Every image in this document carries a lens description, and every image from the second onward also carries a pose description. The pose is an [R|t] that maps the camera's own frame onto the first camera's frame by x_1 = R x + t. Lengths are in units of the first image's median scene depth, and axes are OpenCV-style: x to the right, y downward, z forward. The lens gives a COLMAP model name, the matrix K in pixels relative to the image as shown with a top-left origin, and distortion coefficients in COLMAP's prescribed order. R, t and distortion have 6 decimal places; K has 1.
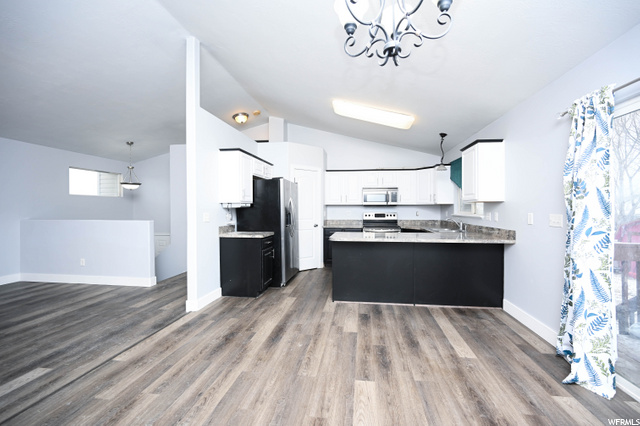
lens RADIAL K [[273.4, 0, 339.8], [0, 273.4, 203.4], [0, 0, 1]] dist [-0.006455, -0.000408]
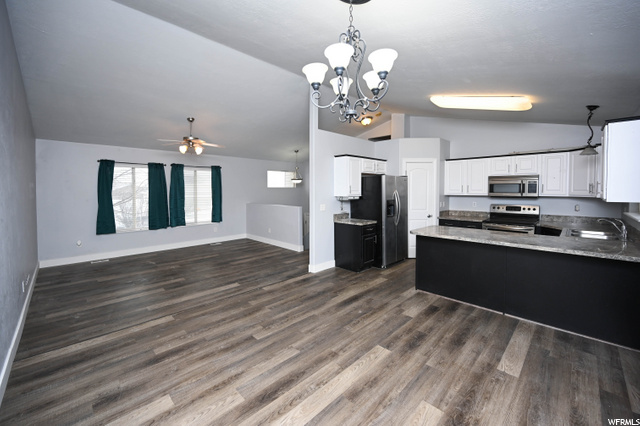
lens RADIAL K [[273.4, 0, 306.9], [0, 273.4, 182.5], [0, 0, 1]] dist [-0.006455, -0.000408]
pose [[0.757849, -0.017122, -0.652205, 0.404069], [0.015346, 0.999847, -0.008416, -0.074929], [0.652249, -0.003631, 0.757996, -0.126884]]
